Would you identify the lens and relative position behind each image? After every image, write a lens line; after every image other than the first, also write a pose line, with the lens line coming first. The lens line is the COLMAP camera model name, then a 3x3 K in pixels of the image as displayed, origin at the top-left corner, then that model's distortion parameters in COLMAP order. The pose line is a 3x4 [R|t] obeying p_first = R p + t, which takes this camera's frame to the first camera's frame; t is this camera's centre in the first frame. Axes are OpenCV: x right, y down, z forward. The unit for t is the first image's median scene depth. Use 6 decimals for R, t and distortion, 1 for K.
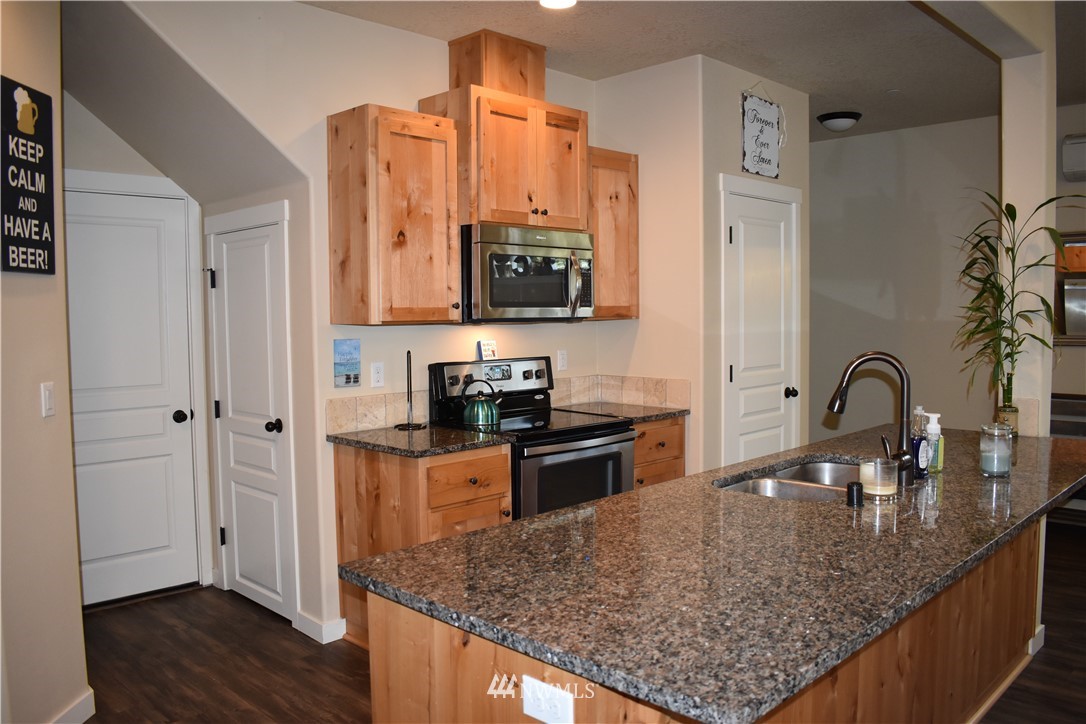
lens RADIAL K [[848.4, 0, 545.4], [0, 848.4, 365.1], [0, 0, 1]] dist [-0.082210, 0.000415]
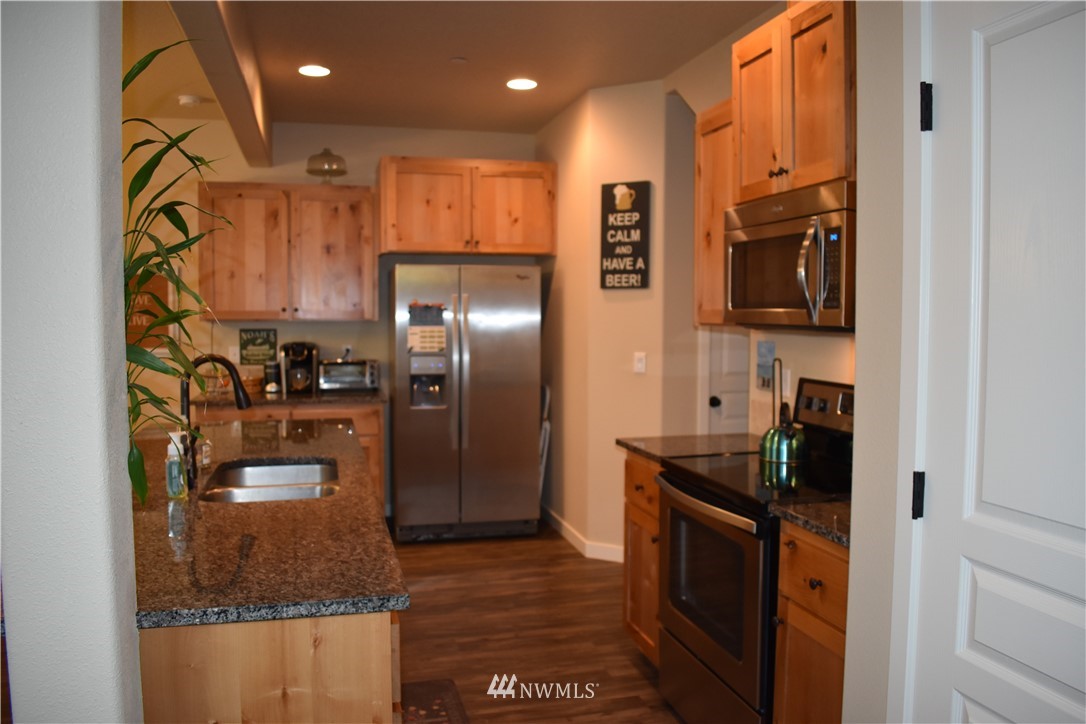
lens RADIAL K [[859.9, 0, 538.8], [0, 859.9, 365.3], [0, 0, 1]] dist [-0.080746, -0.001573]
pose [[-0.516294, 0.060234, -0.854290, 1.103302], [-0.051359, 0.993550, 0.101093, -0.132639], [0.854870, 0.096069, -0.509871, 1.891686]]
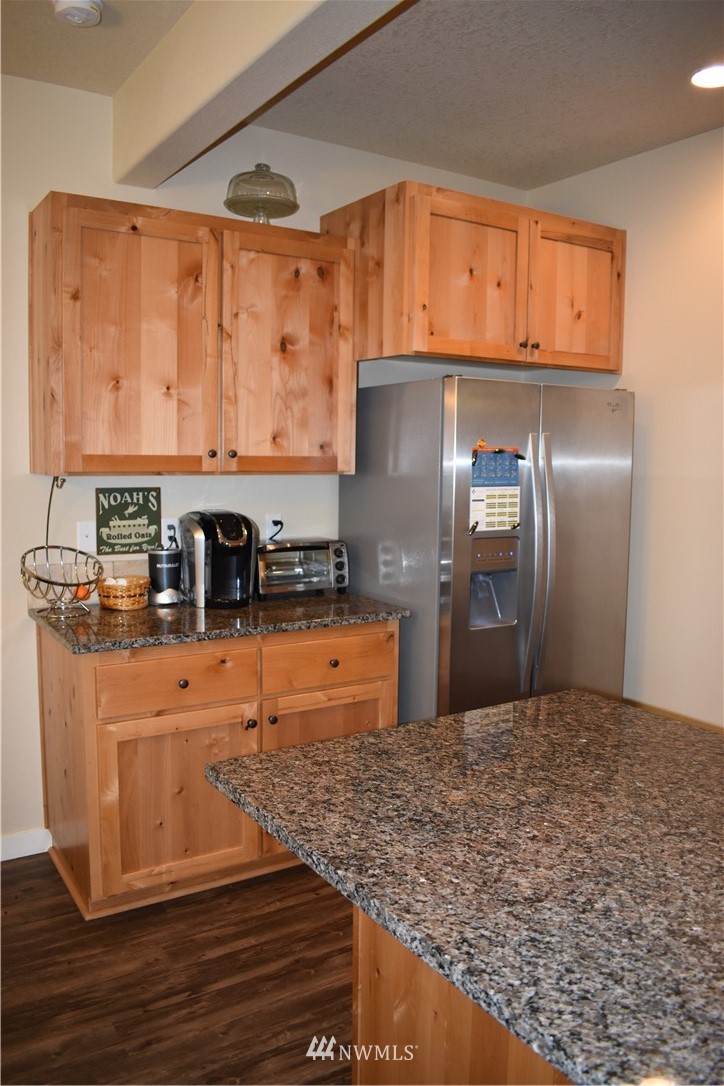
lens RADIAL K [[859.9, 0, 367.2], [0, 859.9, 534.5], [0, 0, 1]] dist [-0.080746, -0.001573]
pose [[-0.222525, 0.099706, -0.969815, 0.663656], [-0.073701, 0.990190, 0.118711, -0.064970], [0.972137, 0.097892, -0.212994, 0.672406]]
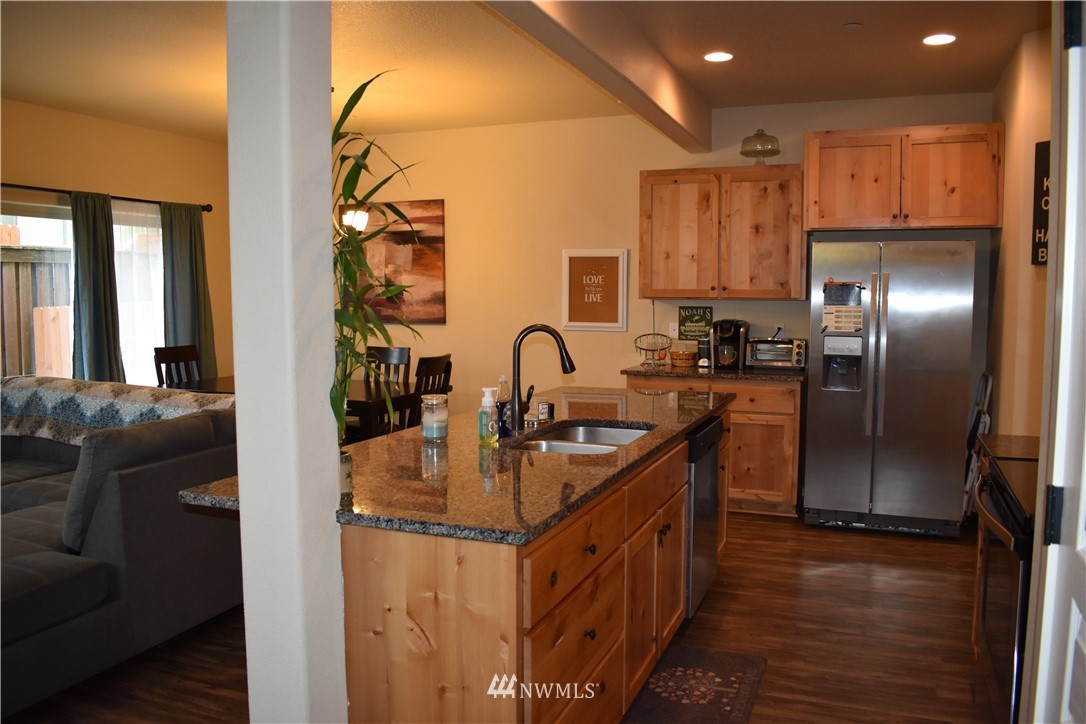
lens RADIAL K [[859.9, 0, 540.0], [0, 859.9, 365.9], [0, 0, 1]] dist [-0.080746, -0.001573]
pose [[-0.924682, 0.038974, -0.378741, 0.871158], [-0.017982, 0.989167, 0.145691, -0.140269], [0.380316, 0.141529, -0.913964, 2.159091]]
